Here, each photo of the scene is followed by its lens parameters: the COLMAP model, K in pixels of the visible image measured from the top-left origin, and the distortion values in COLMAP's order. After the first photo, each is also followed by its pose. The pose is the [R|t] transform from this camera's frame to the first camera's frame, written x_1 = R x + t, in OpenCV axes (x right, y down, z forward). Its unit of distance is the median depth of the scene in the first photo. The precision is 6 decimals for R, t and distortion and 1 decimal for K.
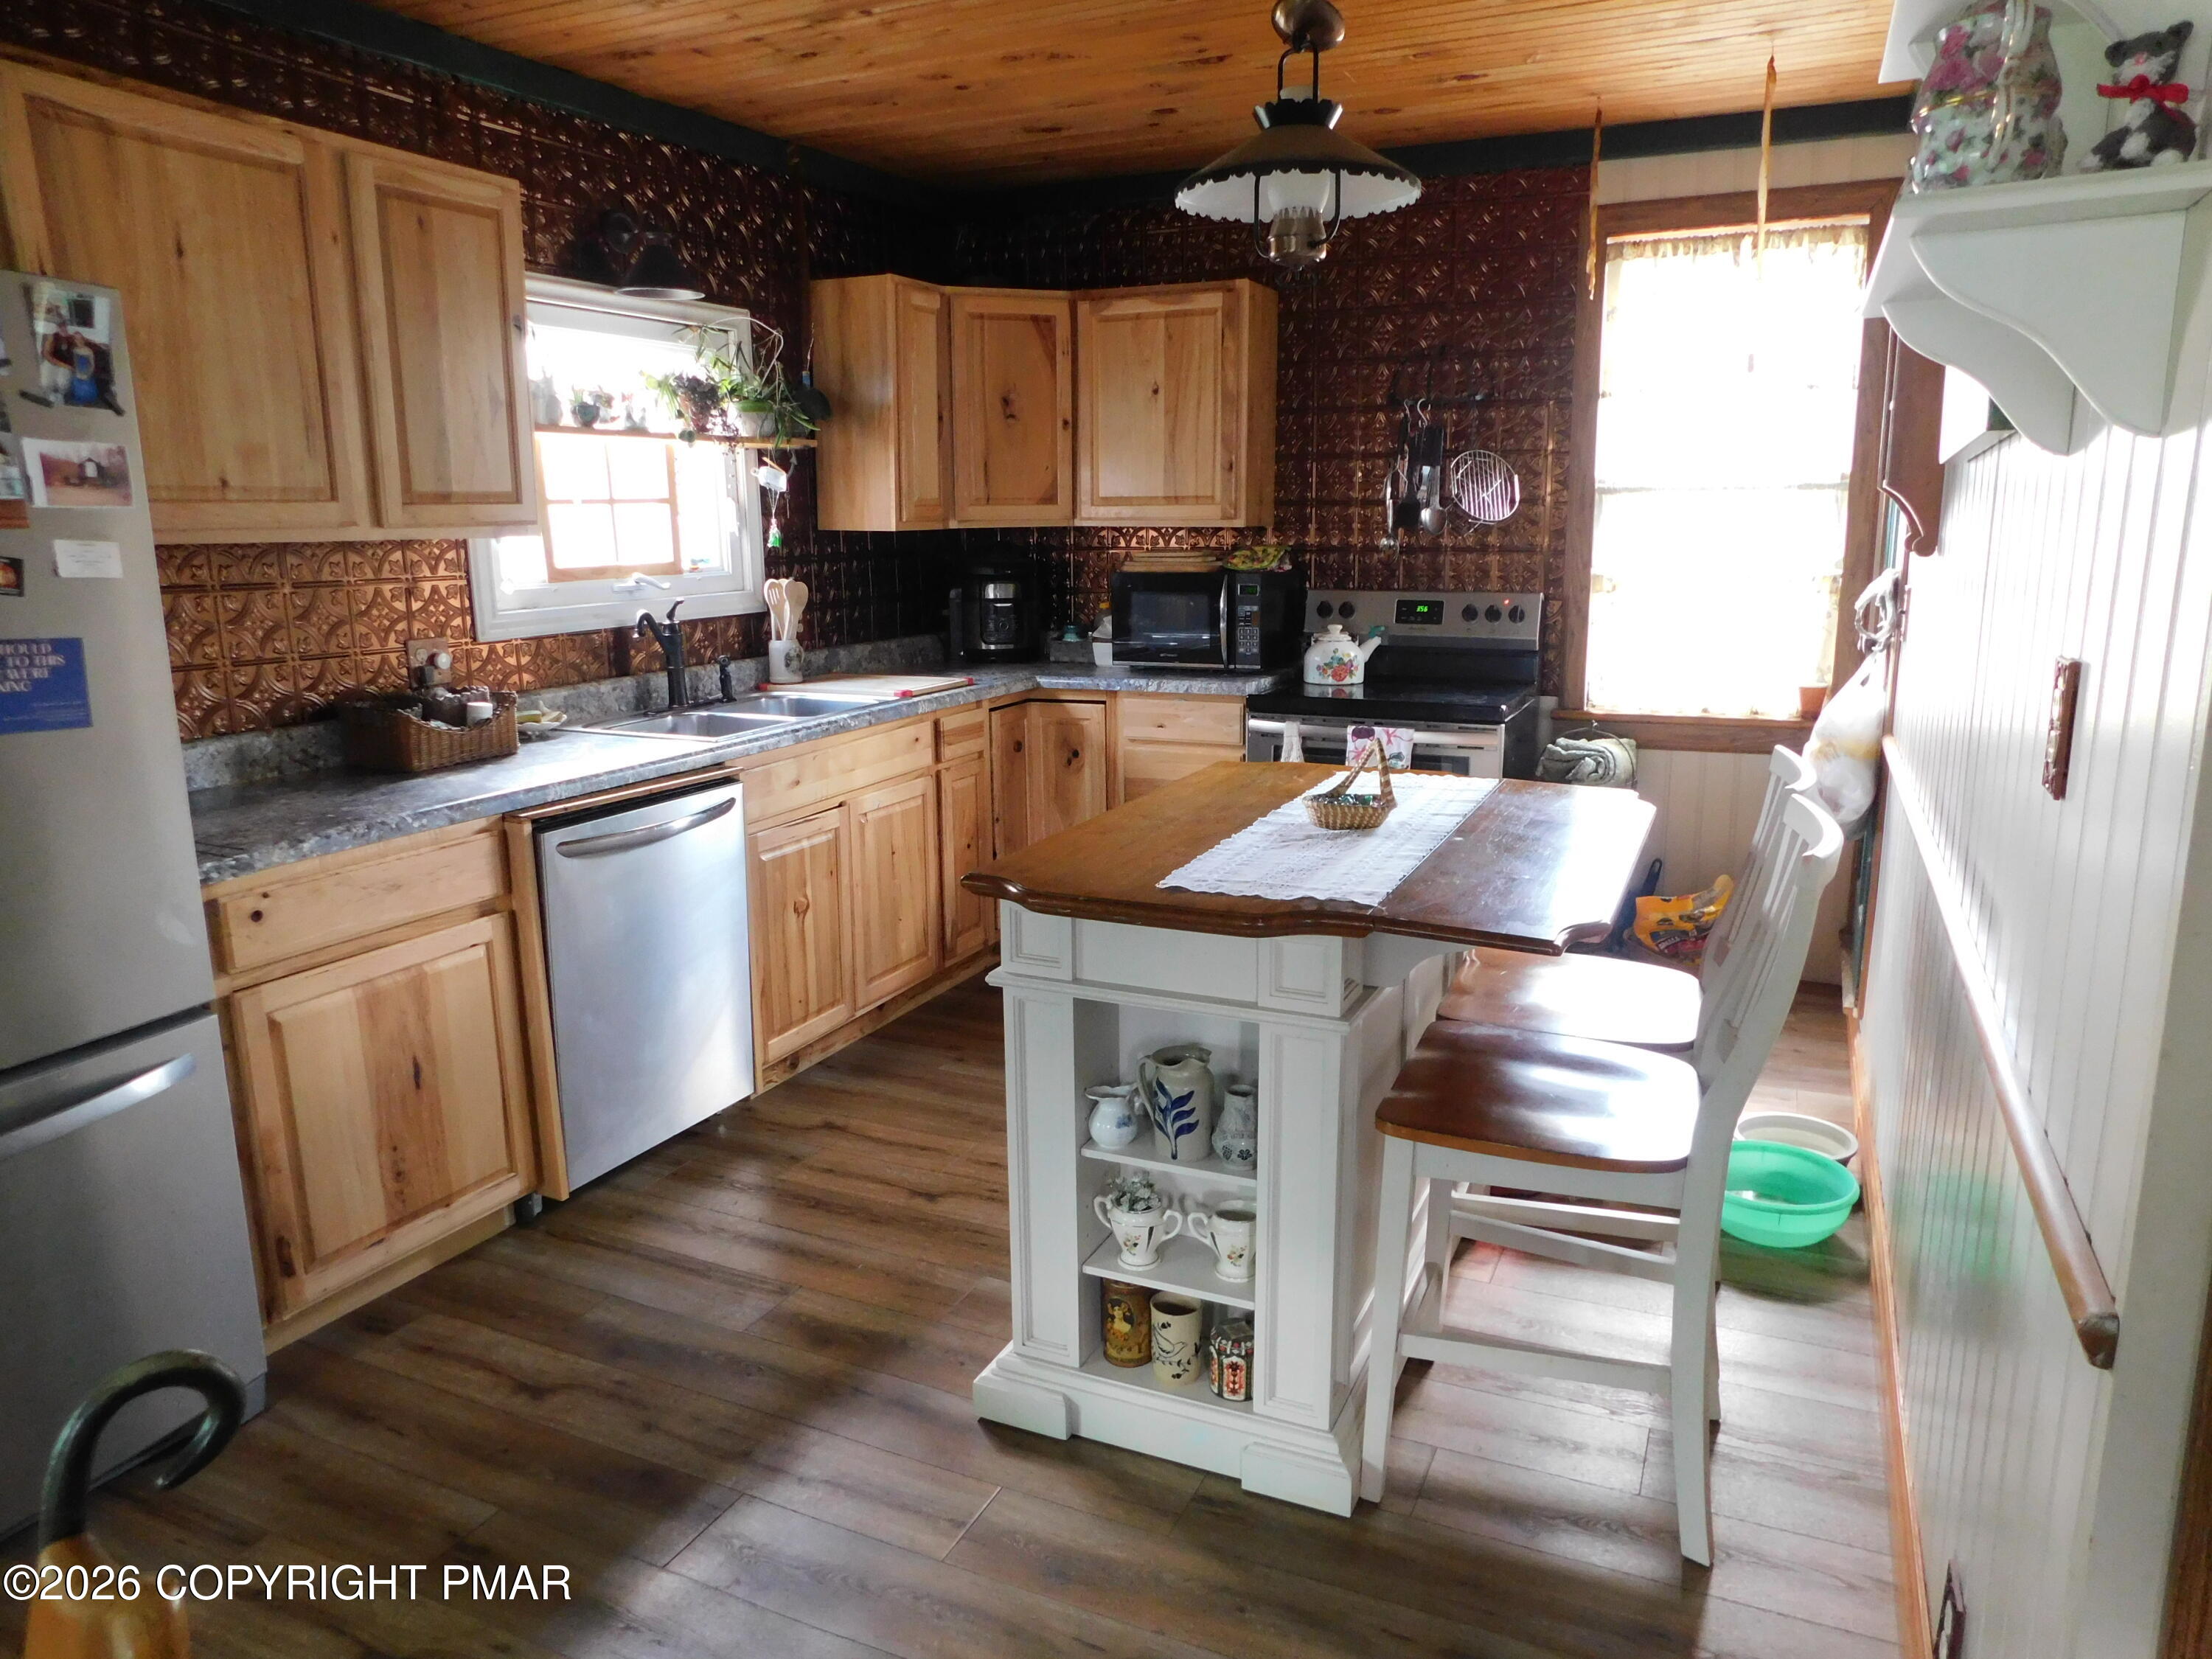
lens RADIAL K [[1460.0, 0, 1125.9], [0, 1460.0, 848.3], [0, 0, 1]] dist [-0.063460, 0.039315]
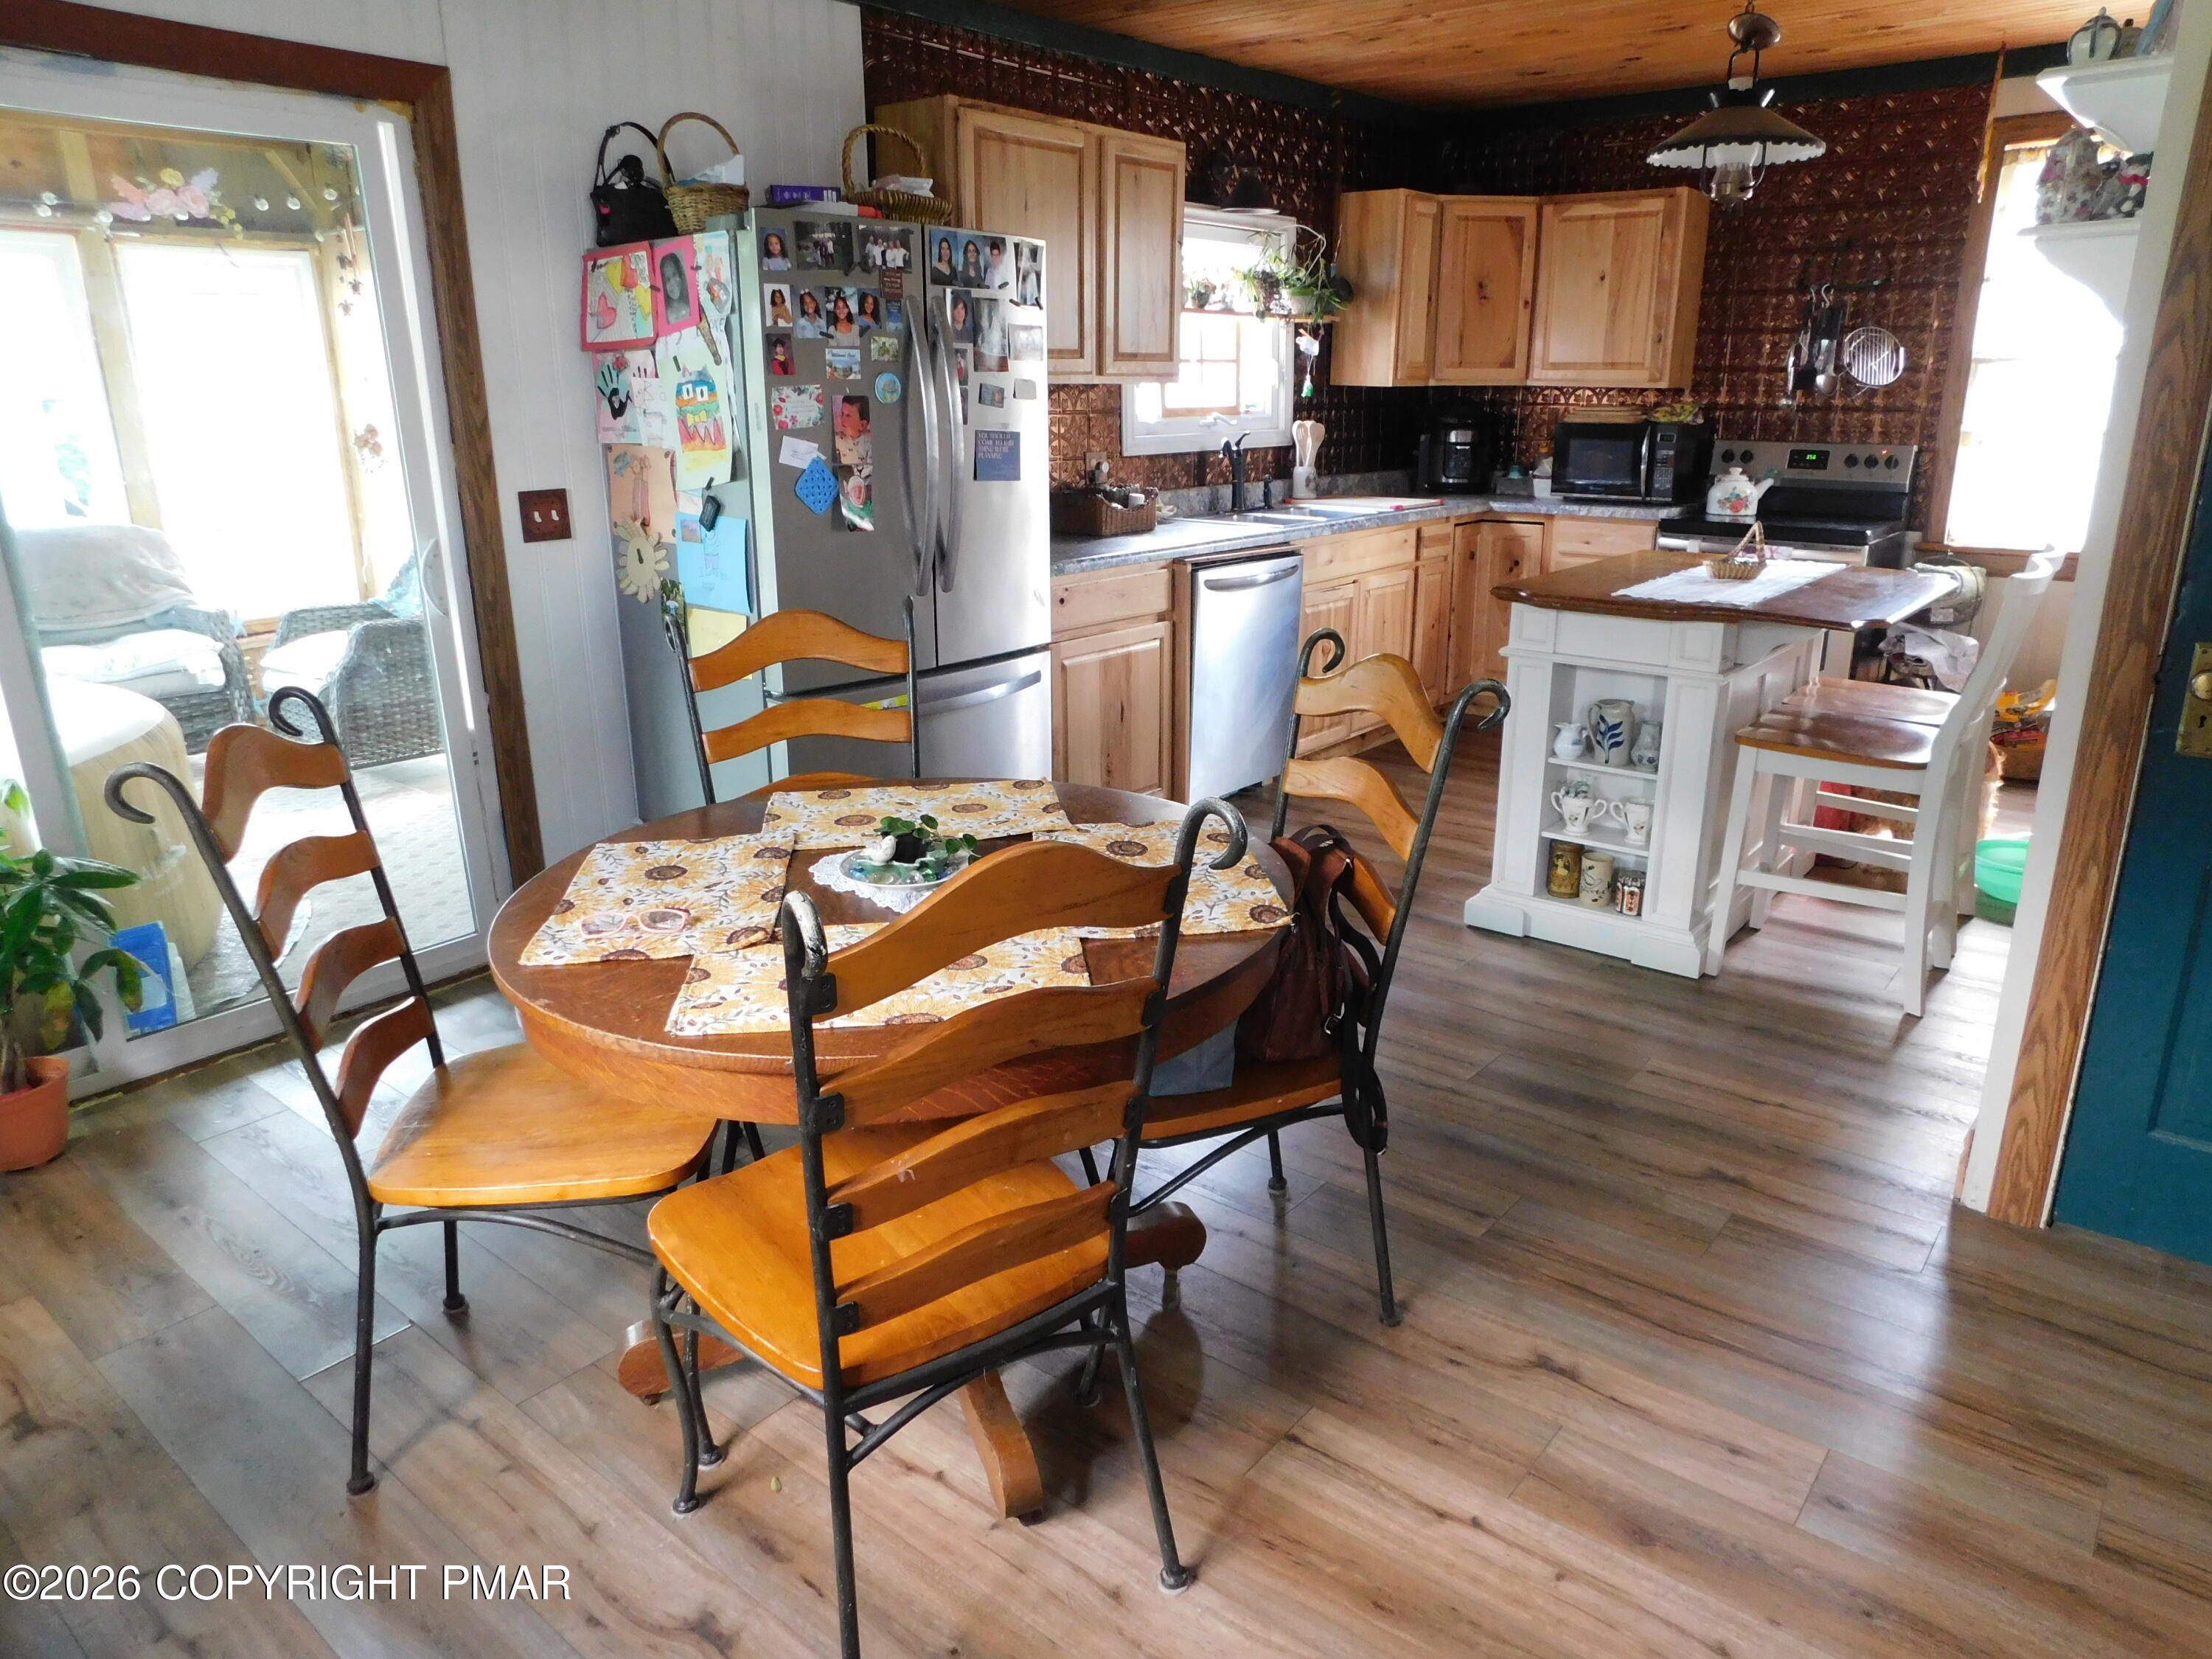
lens RADIAL K [[1460.0, 0, 1118.7], [0, 1460.0, 833.9], [0, 0, 1]] dist [-0.063460, 0.039315]
pose [[0.967465, 0.080021, -0.240017, -0.054363], [-0.061109, 0.994485, 0.085241, 0.098355], [0.245514, -0.067801, 0.967019, -0.400267]]
